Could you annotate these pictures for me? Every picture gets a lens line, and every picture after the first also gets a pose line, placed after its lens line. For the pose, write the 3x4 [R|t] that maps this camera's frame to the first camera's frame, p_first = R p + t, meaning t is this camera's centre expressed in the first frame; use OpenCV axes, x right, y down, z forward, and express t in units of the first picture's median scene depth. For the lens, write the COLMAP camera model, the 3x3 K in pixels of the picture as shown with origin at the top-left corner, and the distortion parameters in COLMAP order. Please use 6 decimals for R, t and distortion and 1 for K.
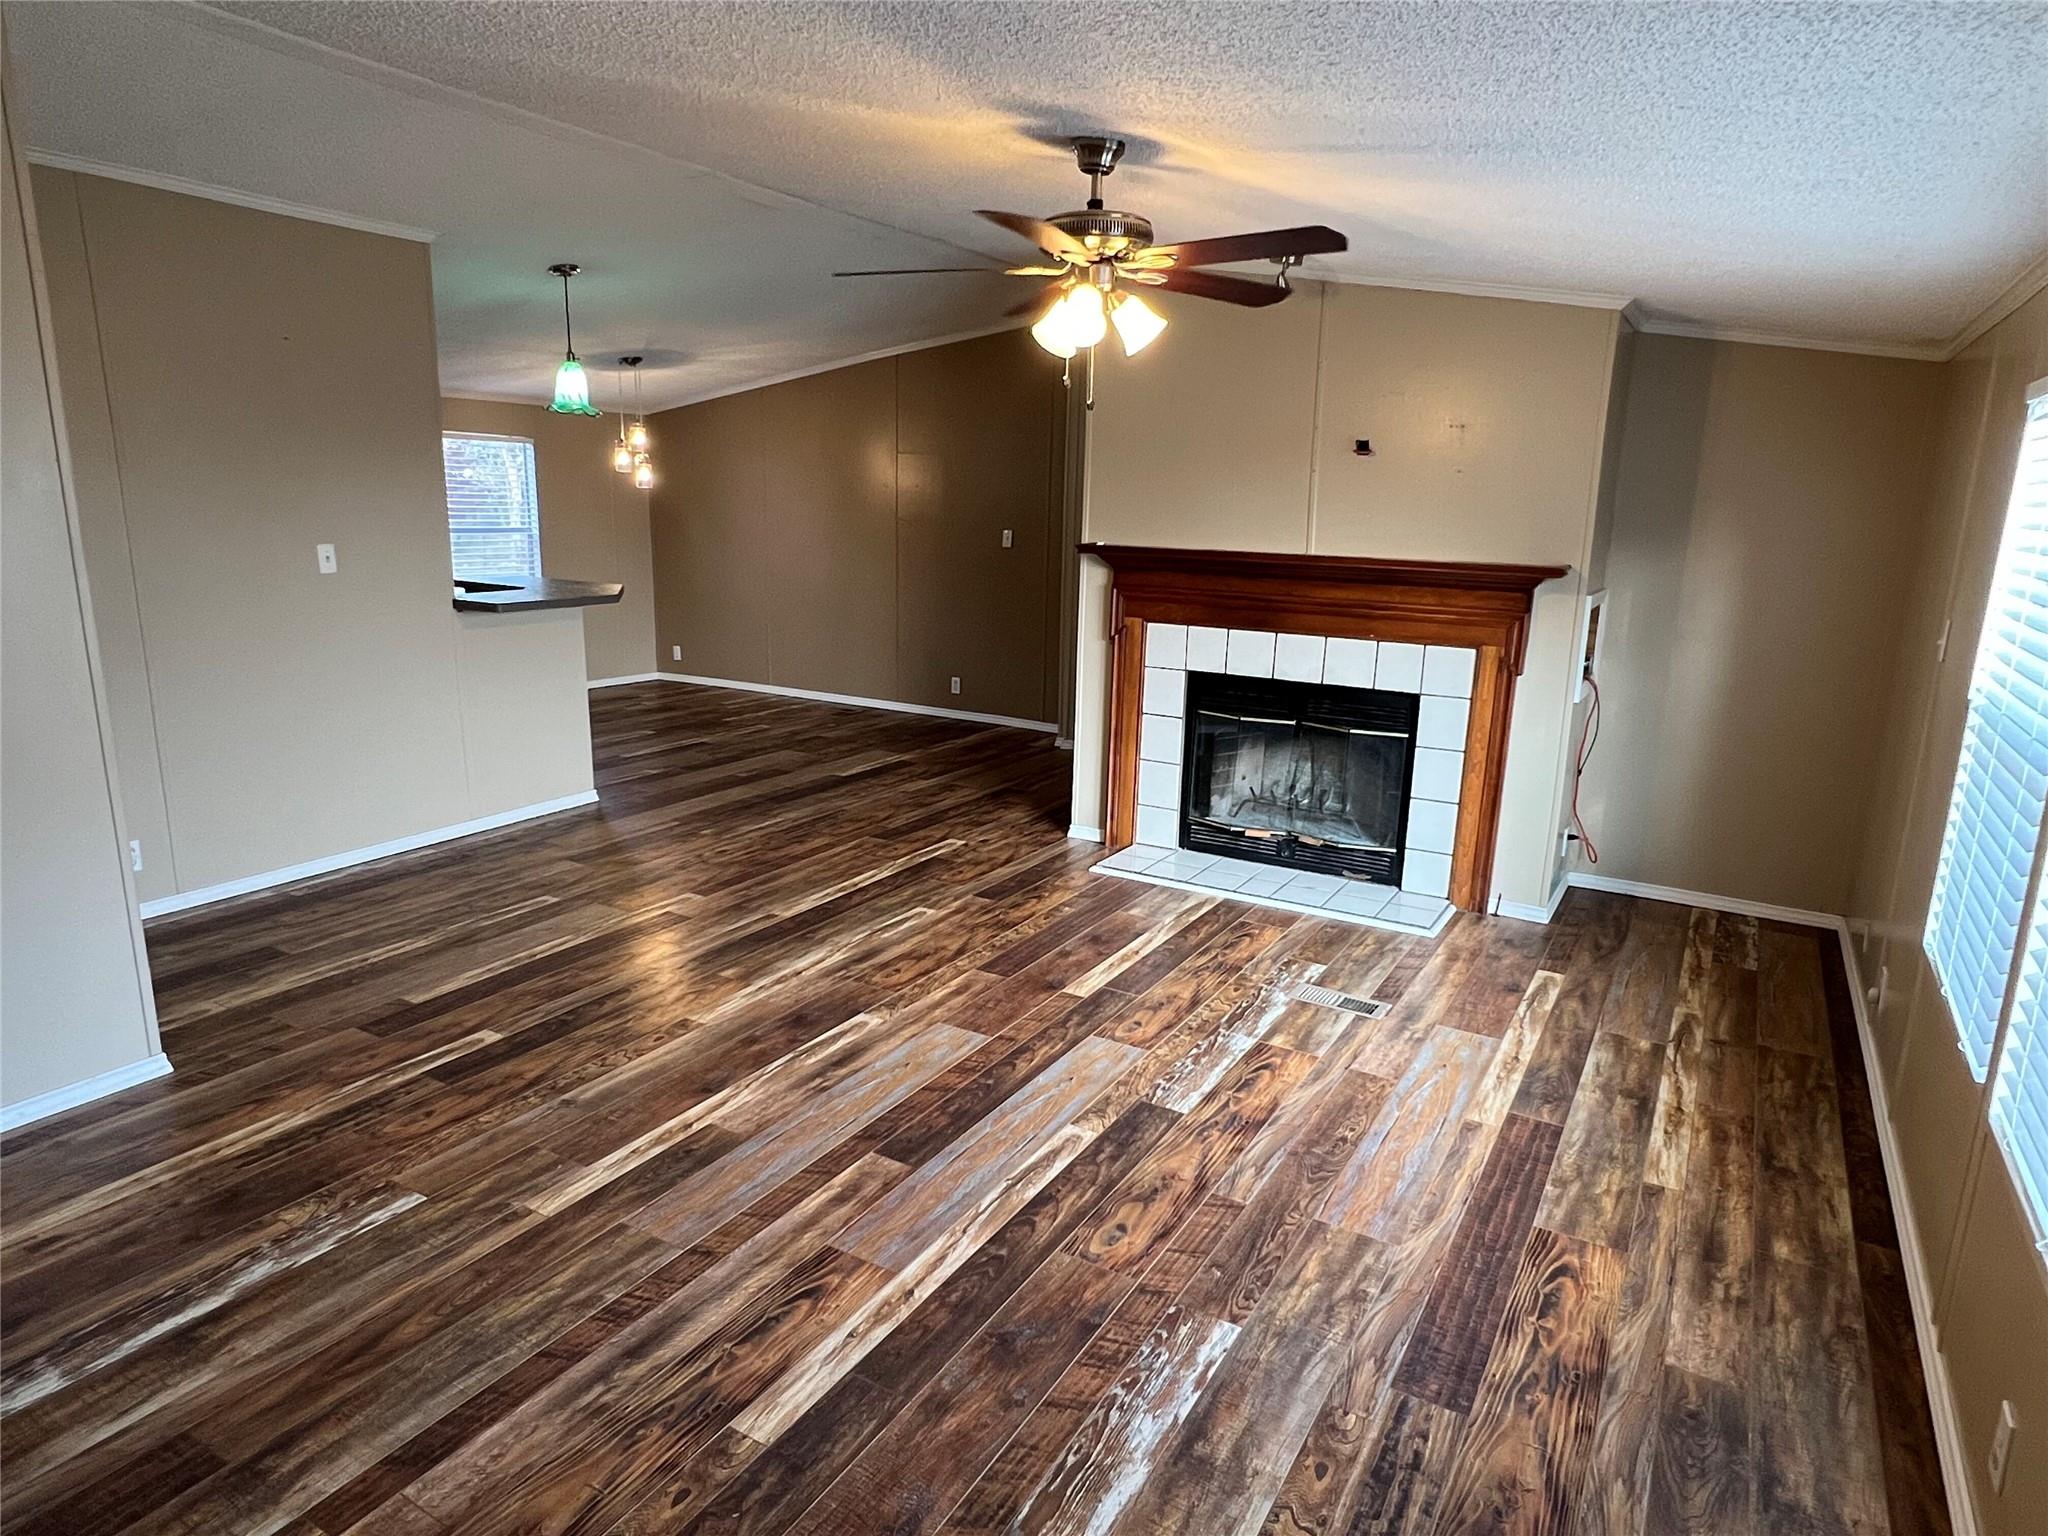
lens RADIAL K [[1226.6, 0, 1032.9], [0, 1226.6, 768.2], [0, 0, 1]] dist [-0.002269, -0.000009]
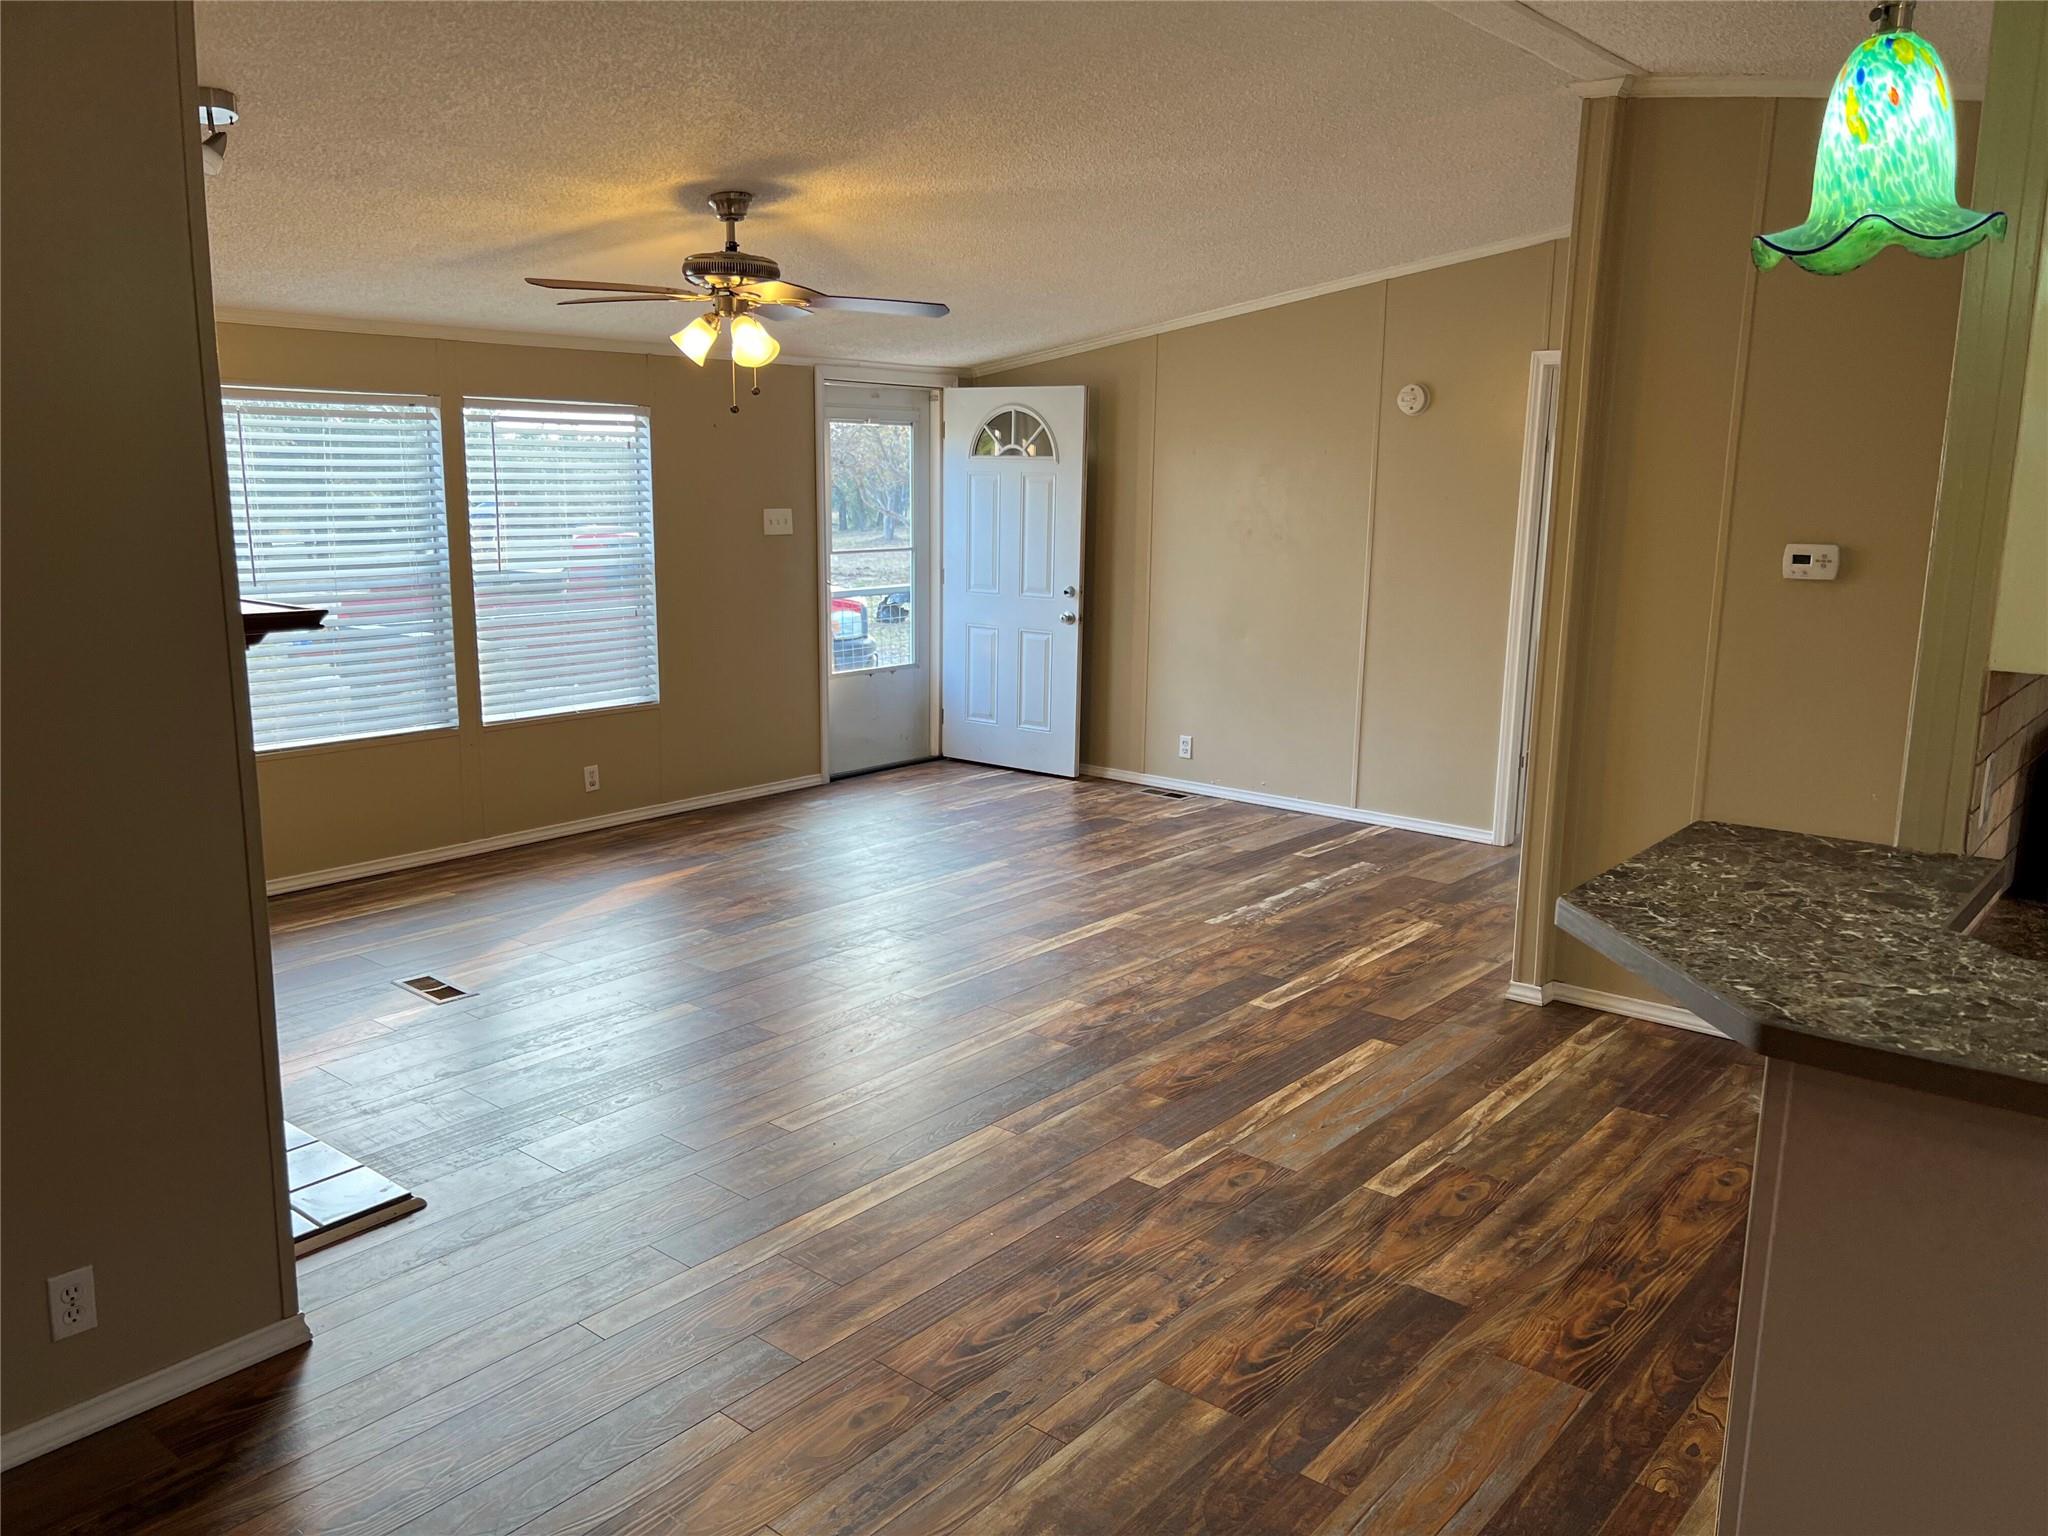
lens RADIAL K [[1565.7, 0, 1023.5], [0, 1565.7, 770.9], [0, 0, 1]] dist [0.008824, 0.001906]
pose [[-0.985780, -0.066736, 0.154221, -0.471576], [0.000752, 0.915996, 0.401186, -0.559206], [-0.168039, 0.395597, -0.902921, 2.370830]]
